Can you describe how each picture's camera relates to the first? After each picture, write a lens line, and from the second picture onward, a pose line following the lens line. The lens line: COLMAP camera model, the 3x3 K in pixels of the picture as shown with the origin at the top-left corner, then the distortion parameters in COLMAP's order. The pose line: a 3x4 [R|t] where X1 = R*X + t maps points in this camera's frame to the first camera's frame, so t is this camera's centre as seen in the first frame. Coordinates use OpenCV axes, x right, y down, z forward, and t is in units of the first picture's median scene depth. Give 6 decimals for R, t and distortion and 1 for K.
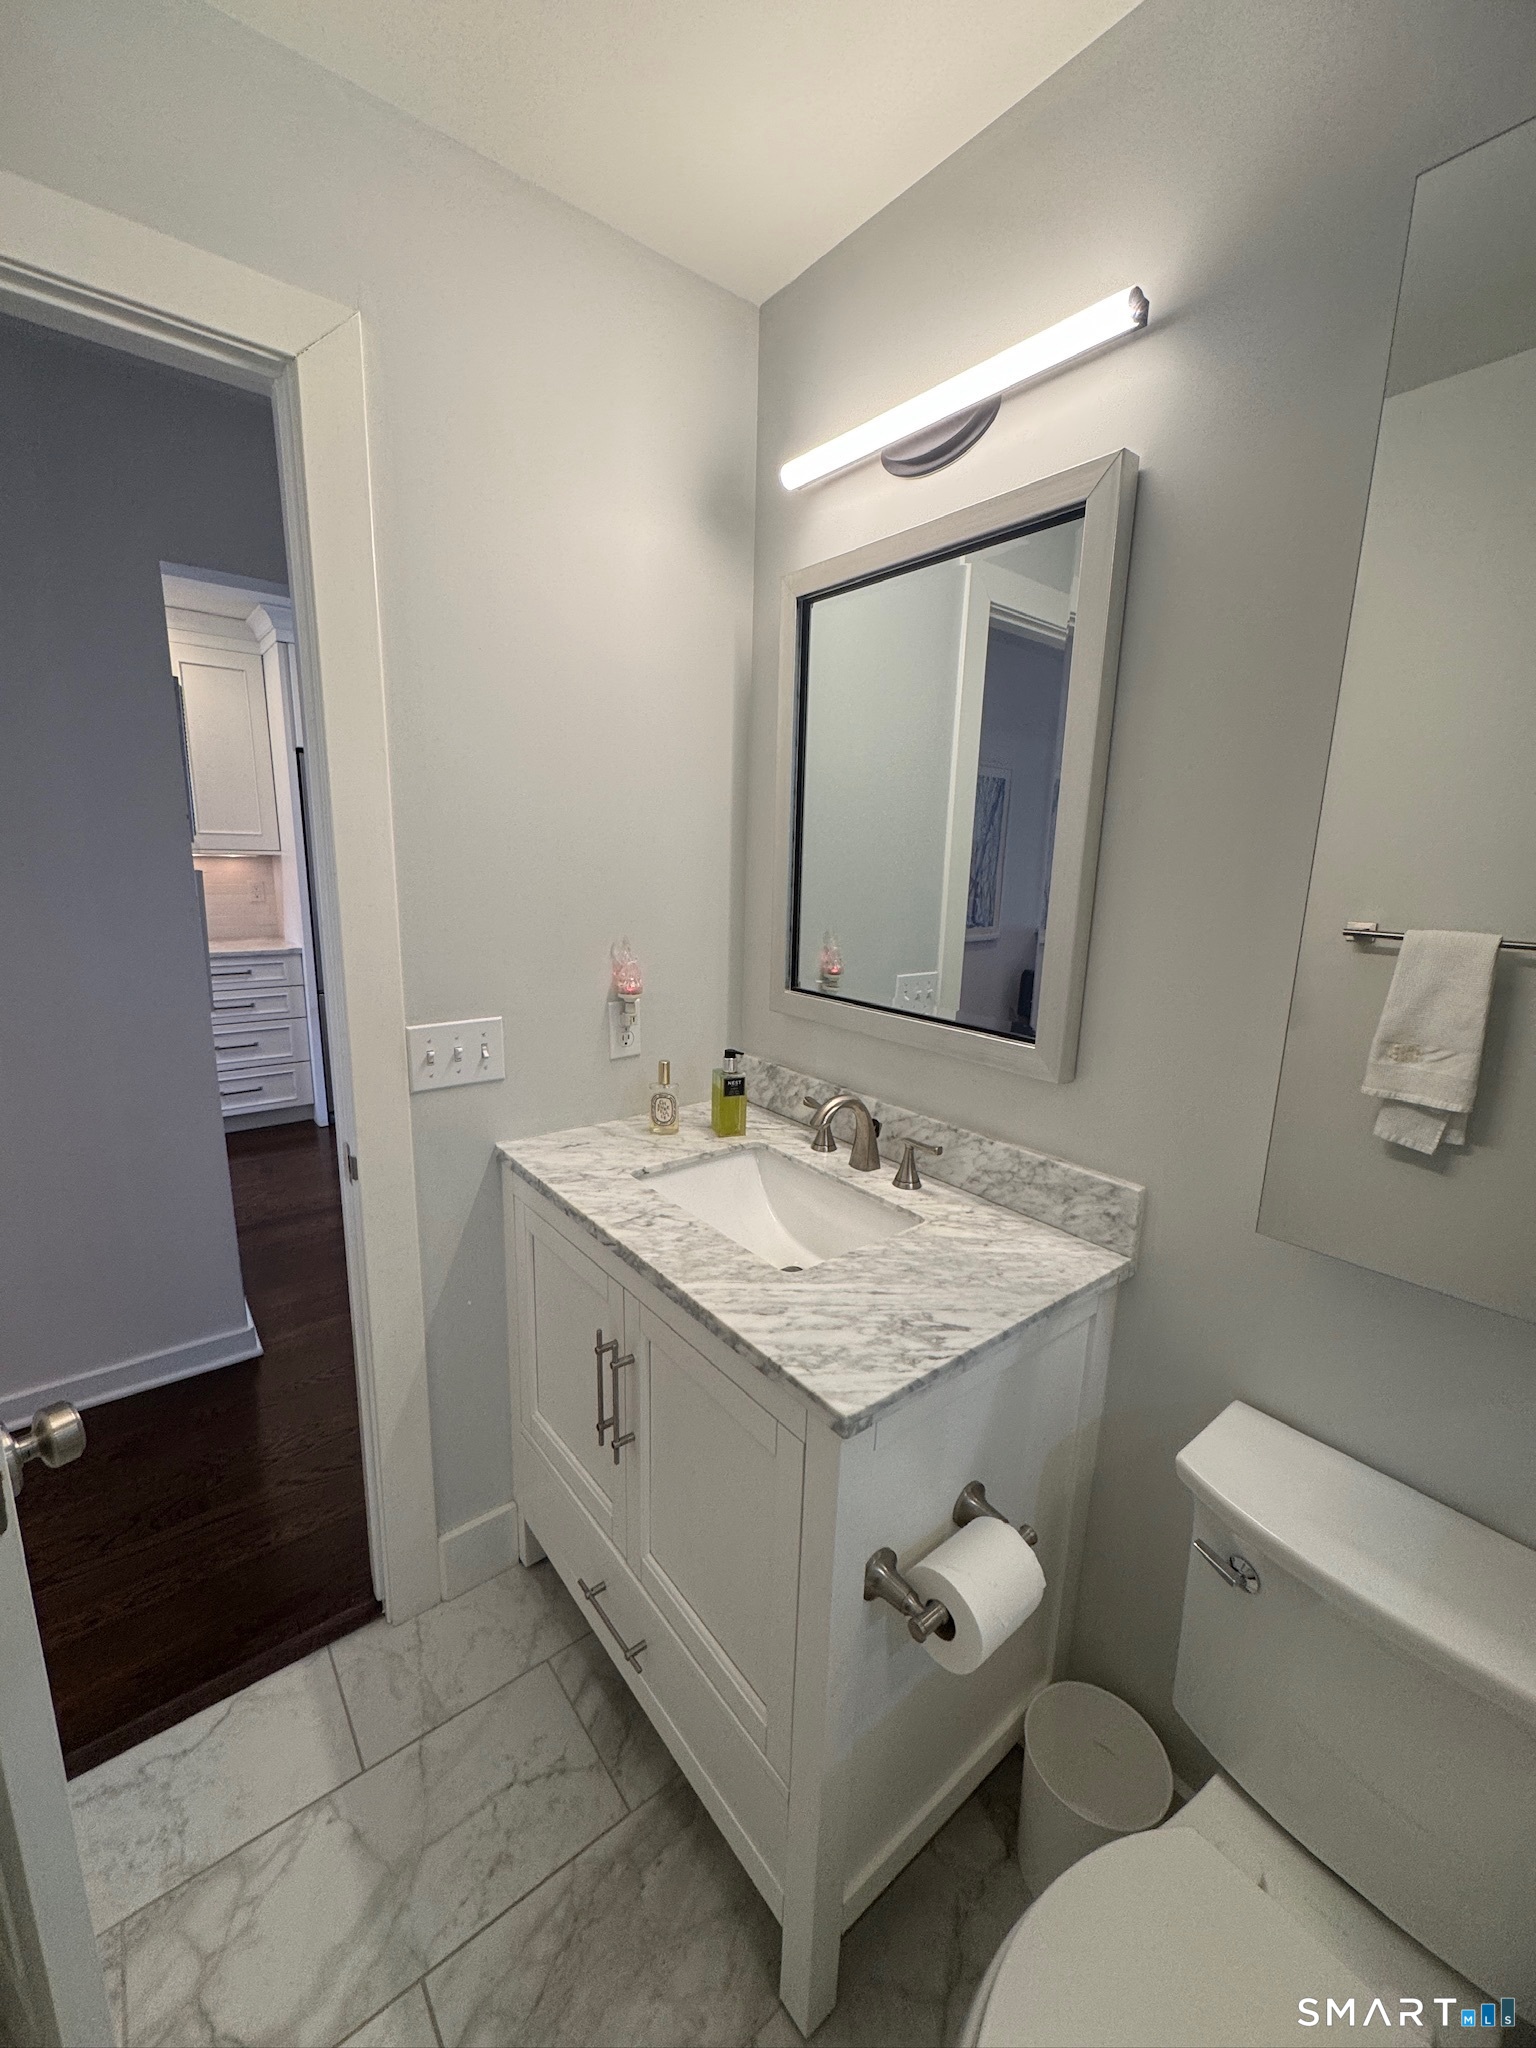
lens RADIAL K [[823.3, 0, 767.8], [0, 823.3, 1021.1], [0, 0, 1]] dist [0.000703, 0.000099]
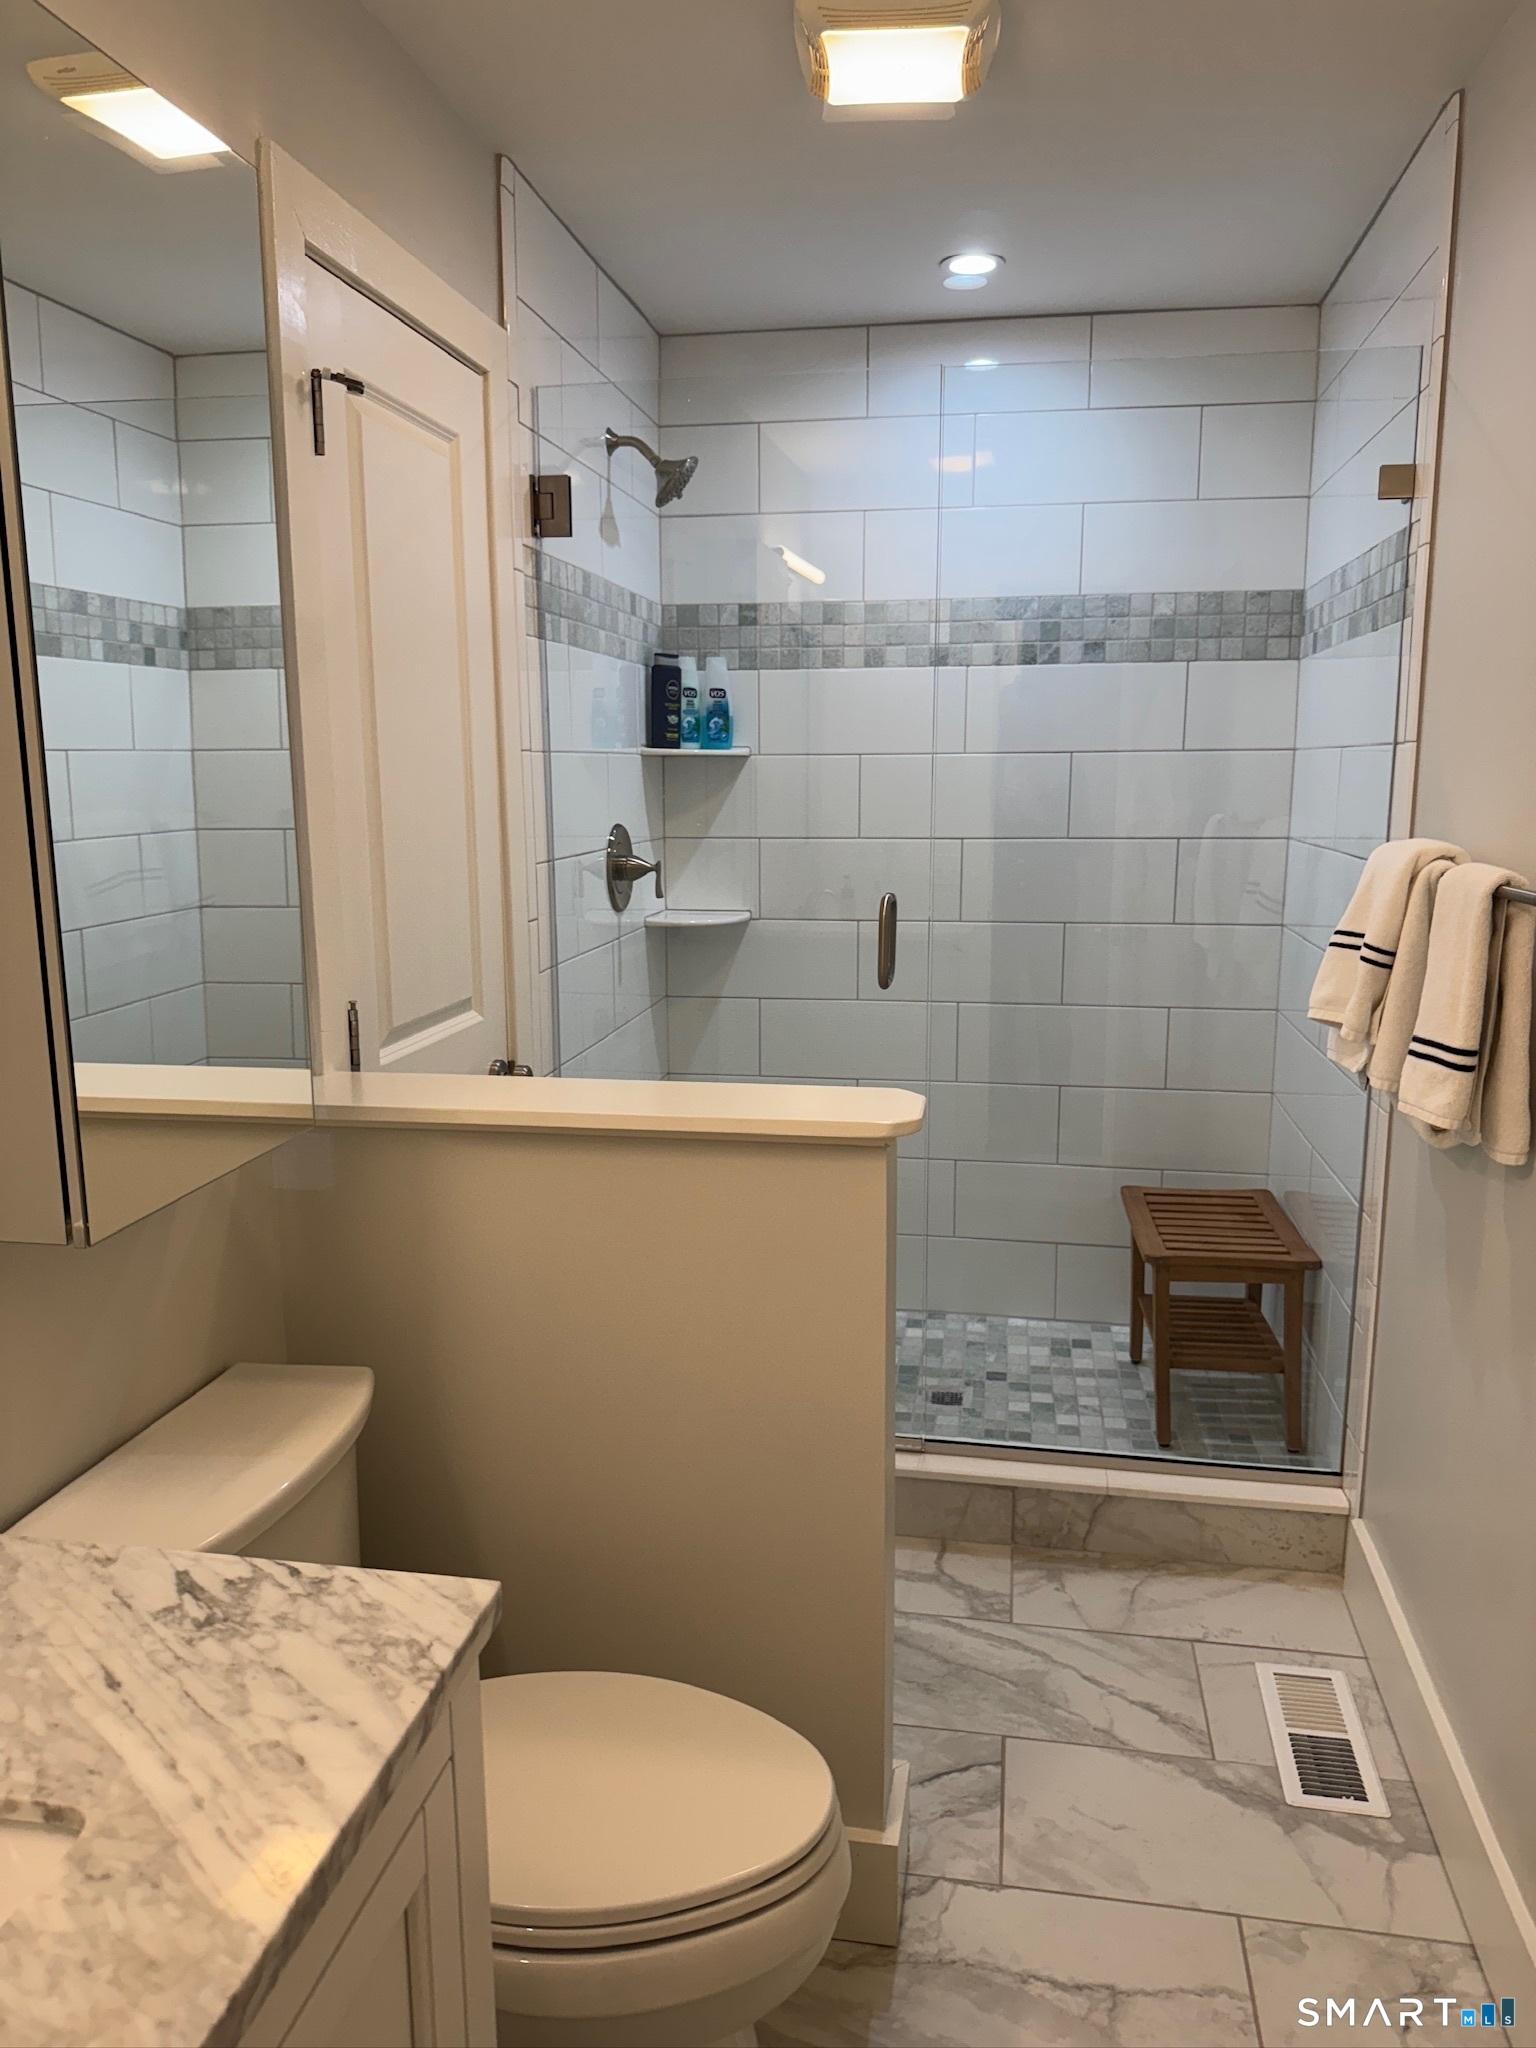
lens RADIAL K [[1452.4, 0, 769.3], [0, 1452.4, 1019.8], [0, 0, 1]] dist [0.039447, -0.046896]
pose [[-0.659141, -0.156206, 0.735618, -0.749050], [0.136883, 0.936927, 0.321606, -0.277489], [-0.739457, 0.312678, -0.596185, 1.200047]]
